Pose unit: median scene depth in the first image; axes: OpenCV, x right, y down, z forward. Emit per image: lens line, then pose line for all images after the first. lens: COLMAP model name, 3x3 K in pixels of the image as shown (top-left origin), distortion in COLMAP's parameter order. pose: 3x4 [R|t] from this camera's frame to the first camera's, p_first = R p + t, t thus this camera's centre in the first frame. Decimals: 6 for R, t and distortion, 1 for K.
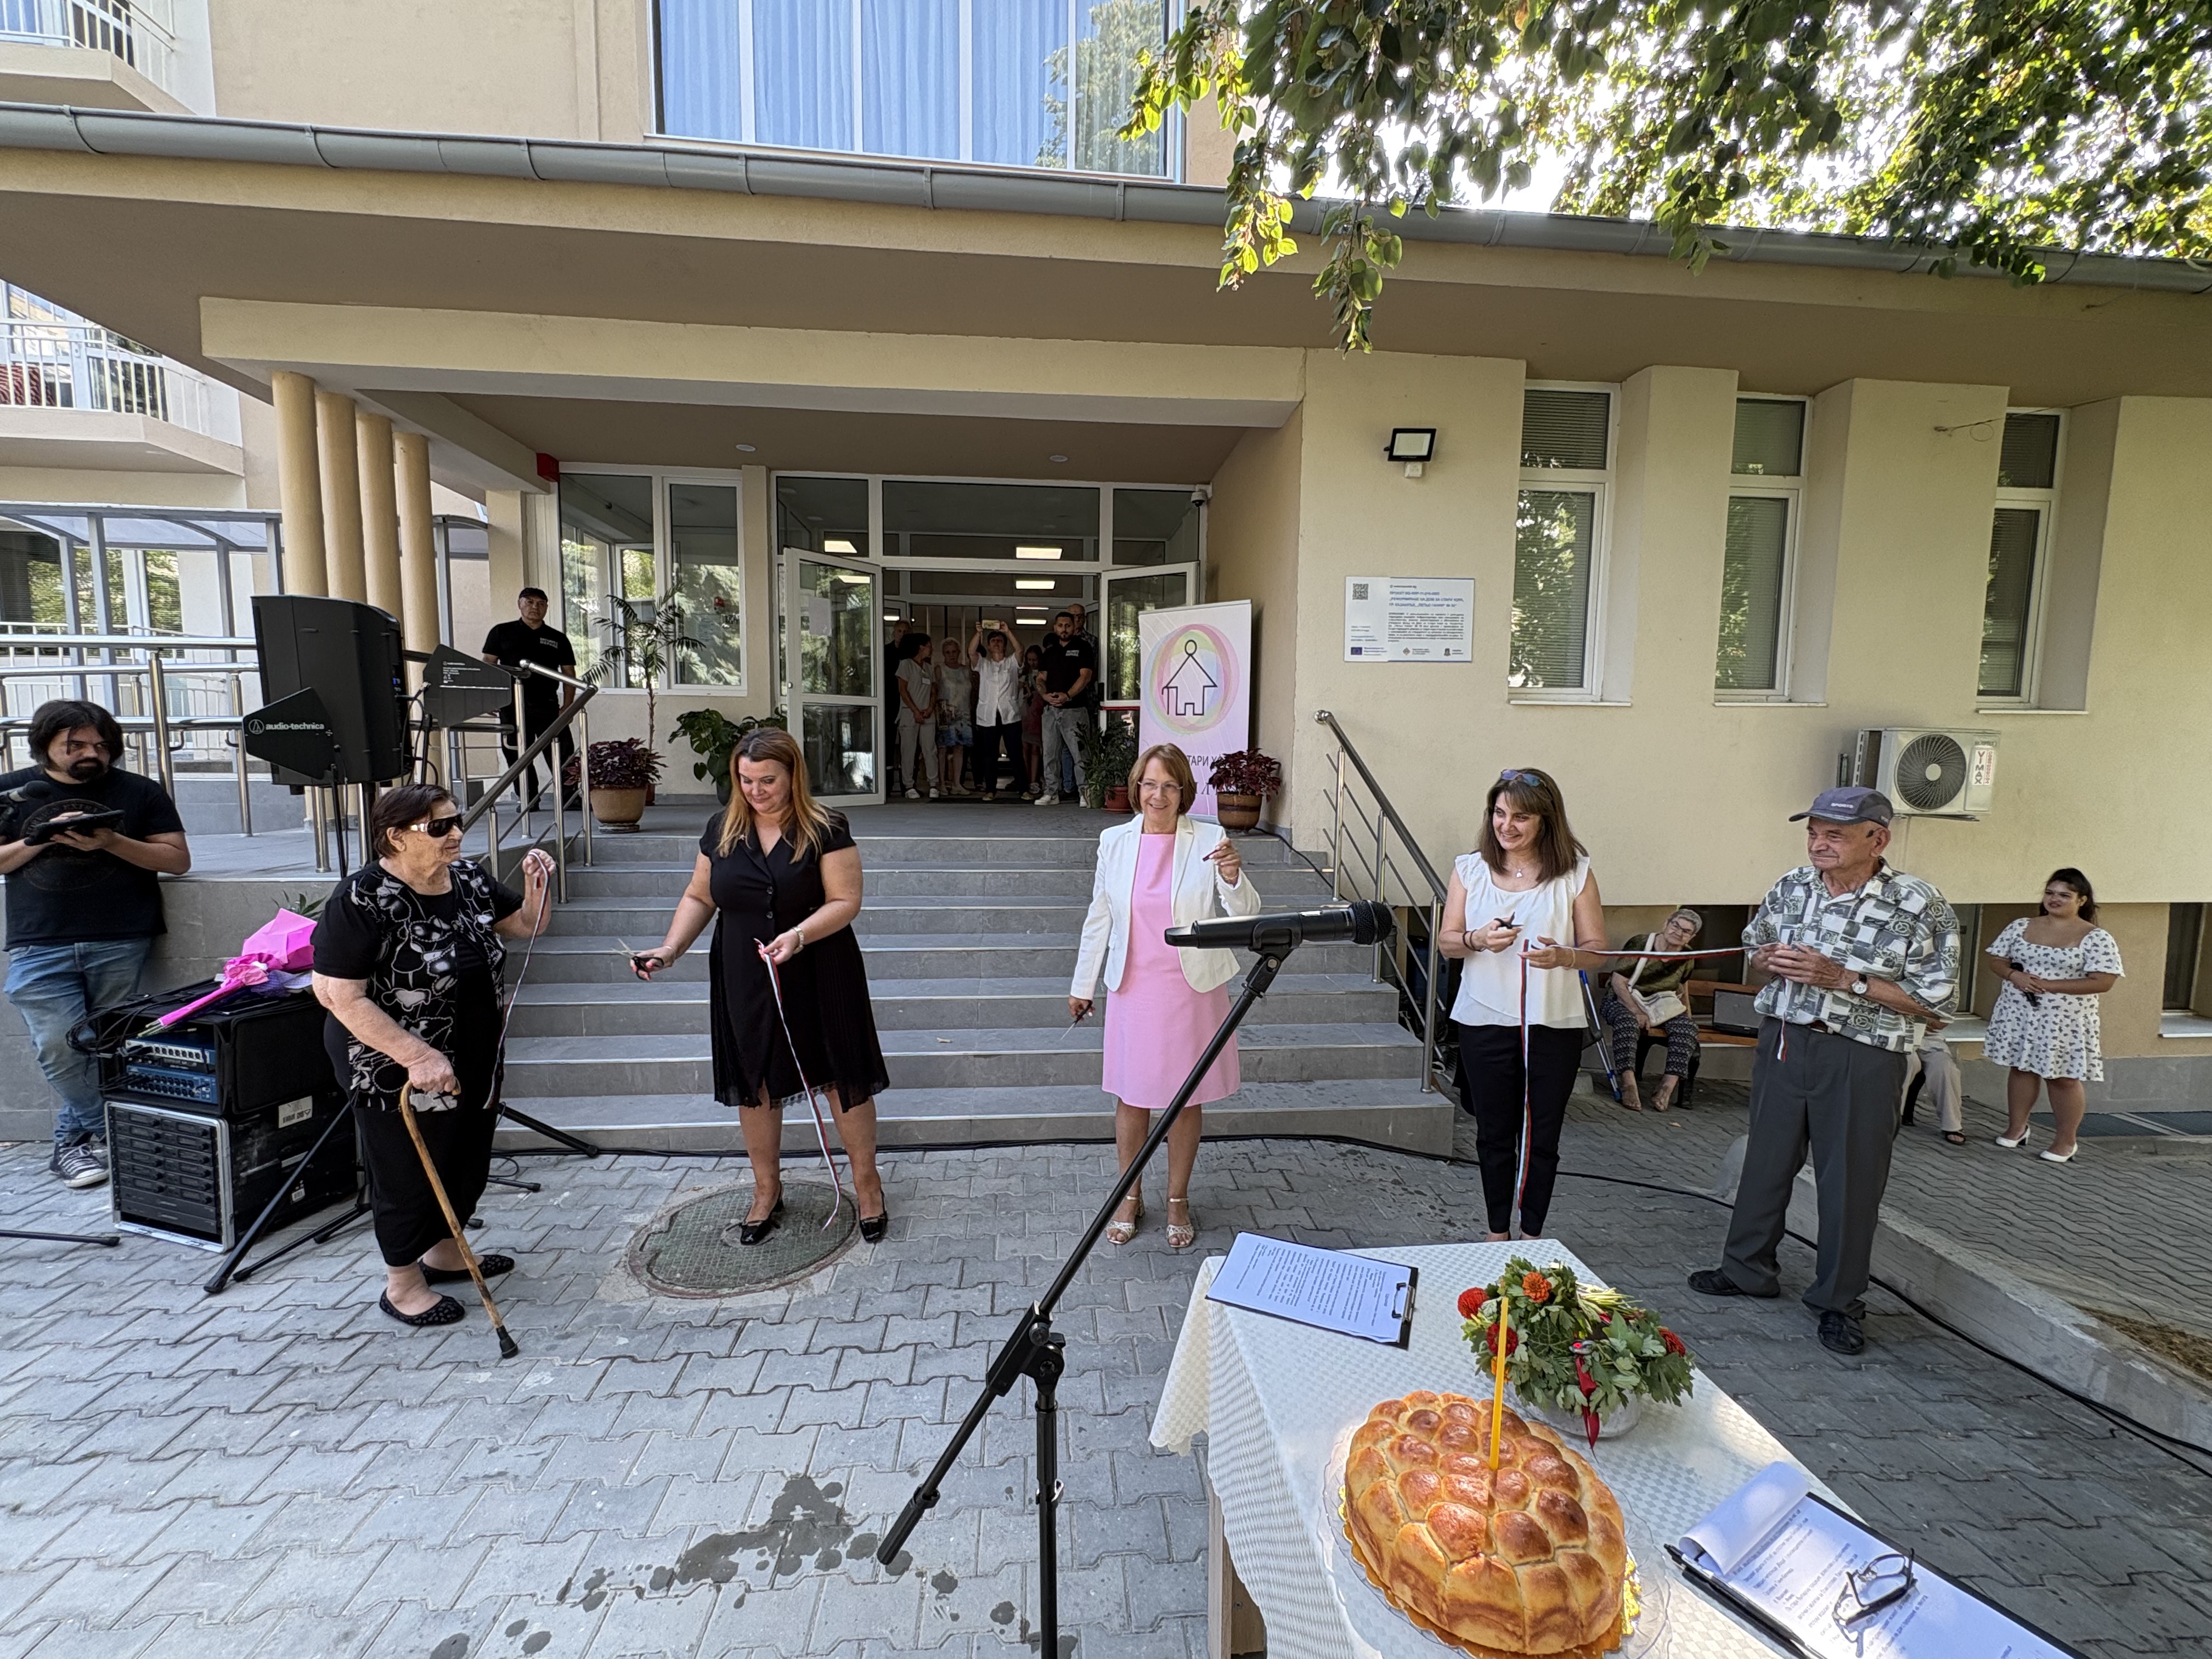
lens RADIAL K [[930.9, 0, 1103.1], [0, 930.9, 814.6], [0, 0, 1]] dist [0.005866, 0.000262]
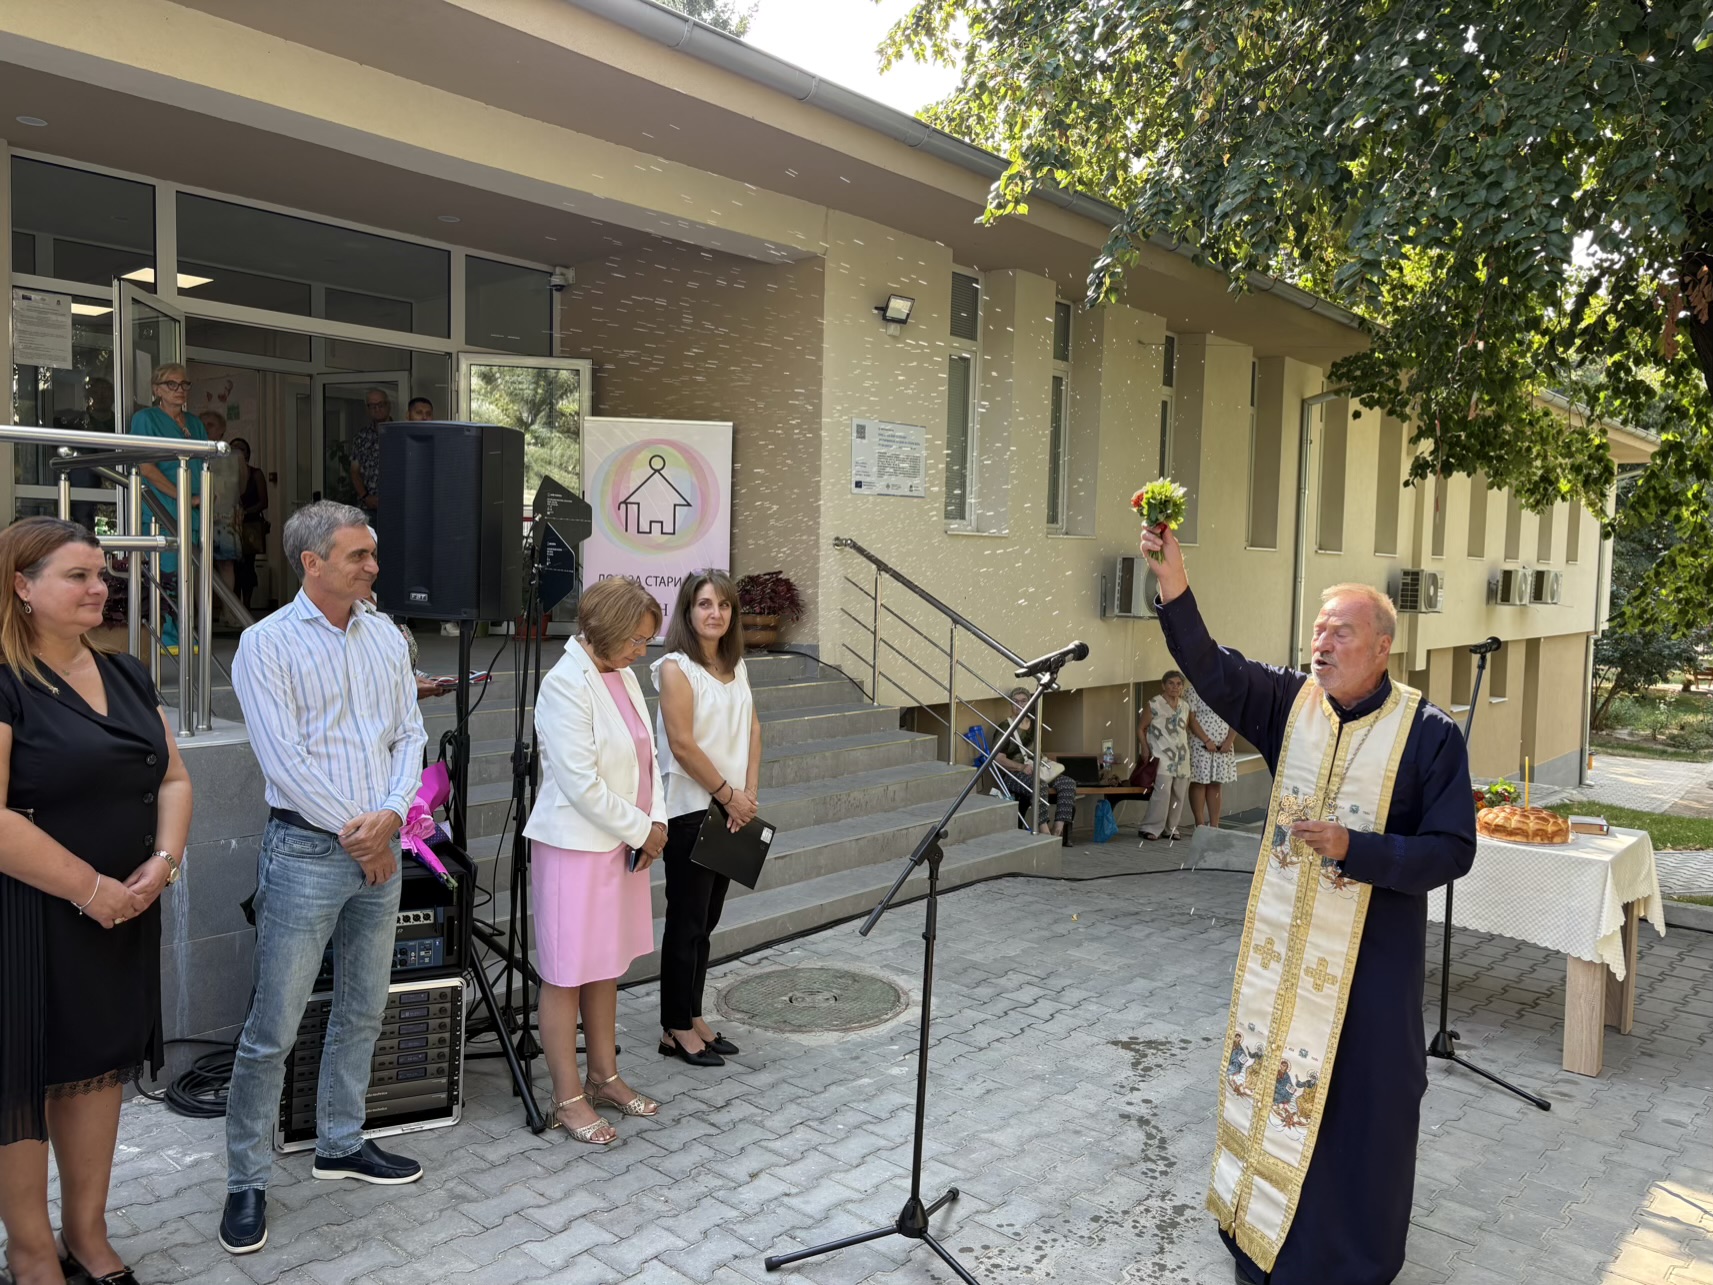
lens RADIAL K [[1302.7, 0, 856.5], [0, 1302.7, 642.5], [0, 0, 1]] dist [0.050773, -0.086468]
pose [[0.723058, -0.040039, 0.689626, -0.812636], [0.038403, 0.999105, 0.017743, -0.013541], [-0.689719, 0.013654, 0.723948, -0.128109]]
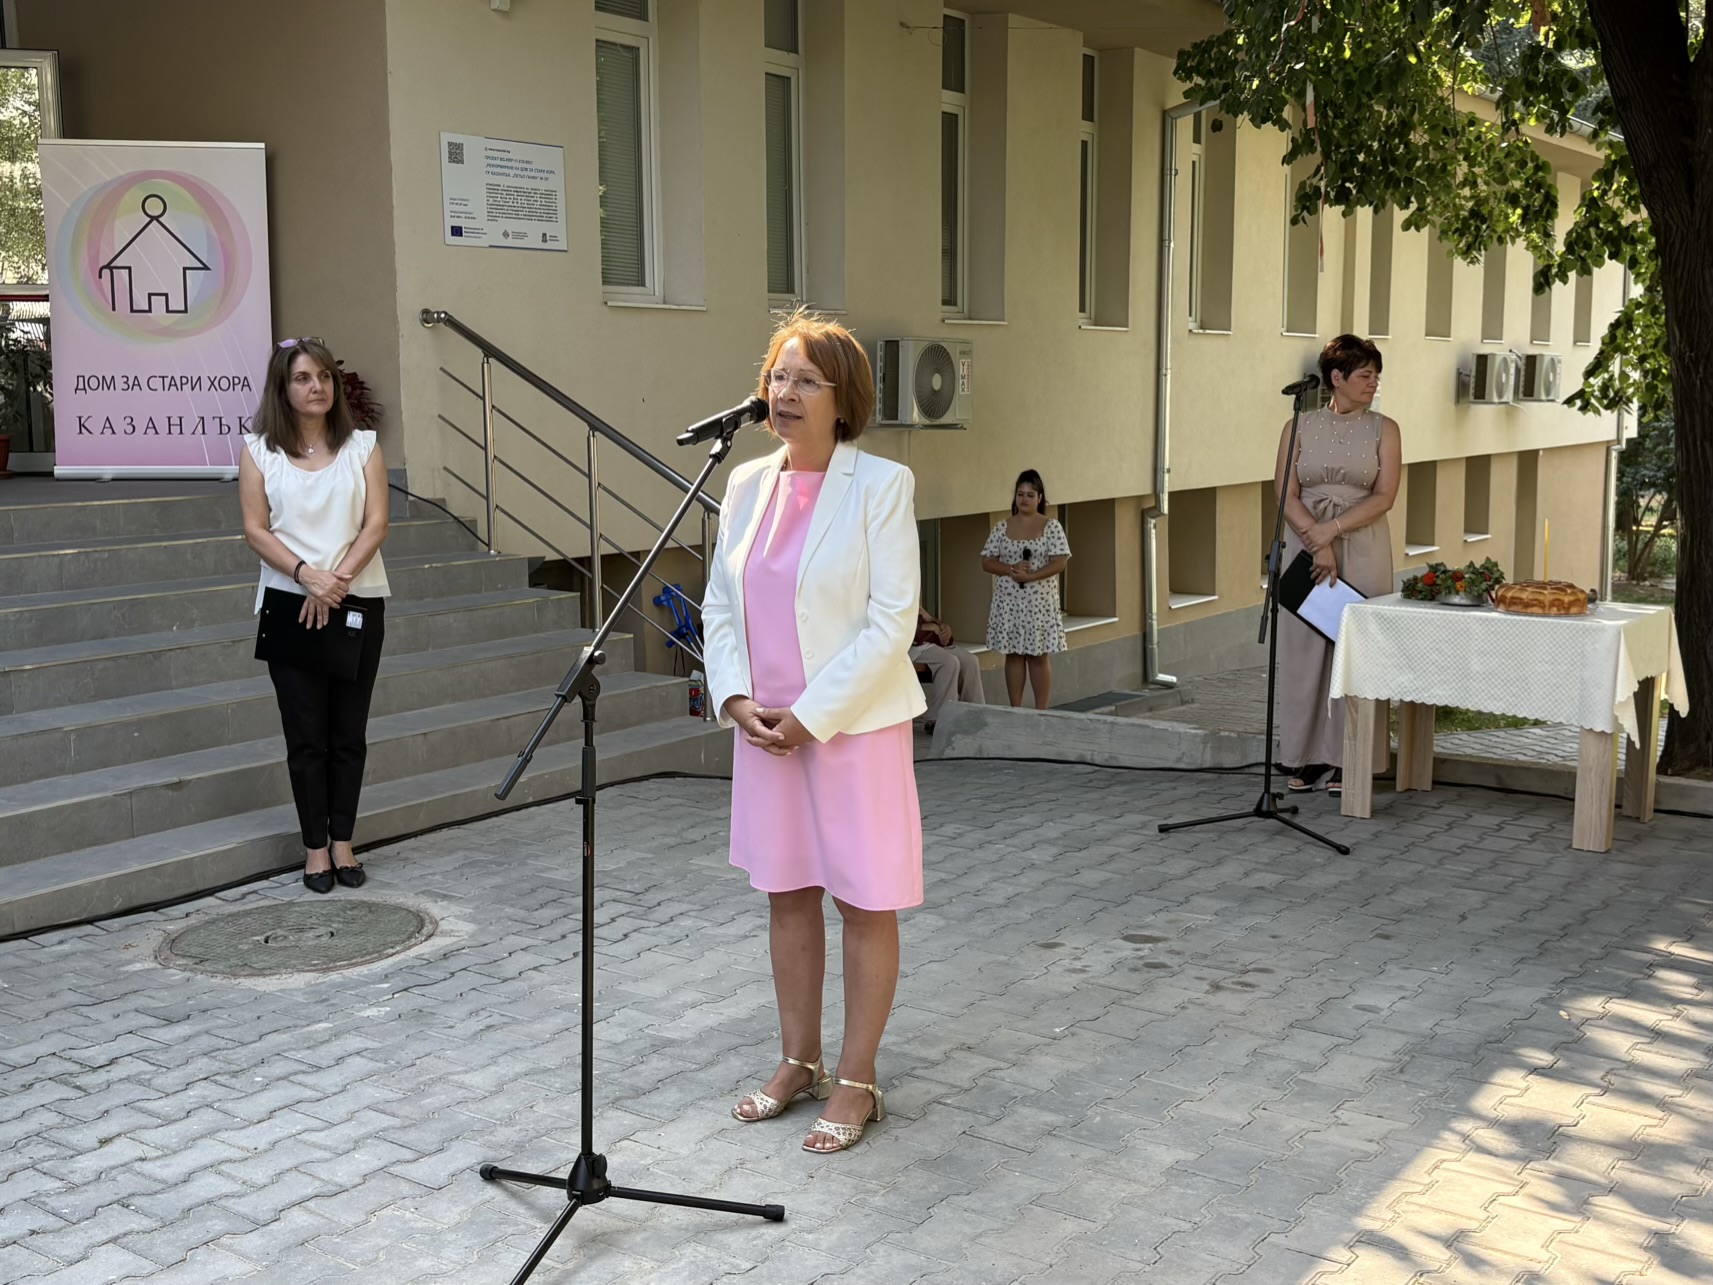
lens RADIAL K [[1903.5, 0, 853.4], [0, 1903.5, 654.2], [0, 0, 1]] dist [0.165151, -0.544742]
pose [[0.649888, -0.121972, 0.750179, -0.739215], [0.070972, 0.992465, 0.099882, 0.033891], [-0.756709, -0.011671, 0.653648, -0.280711]]
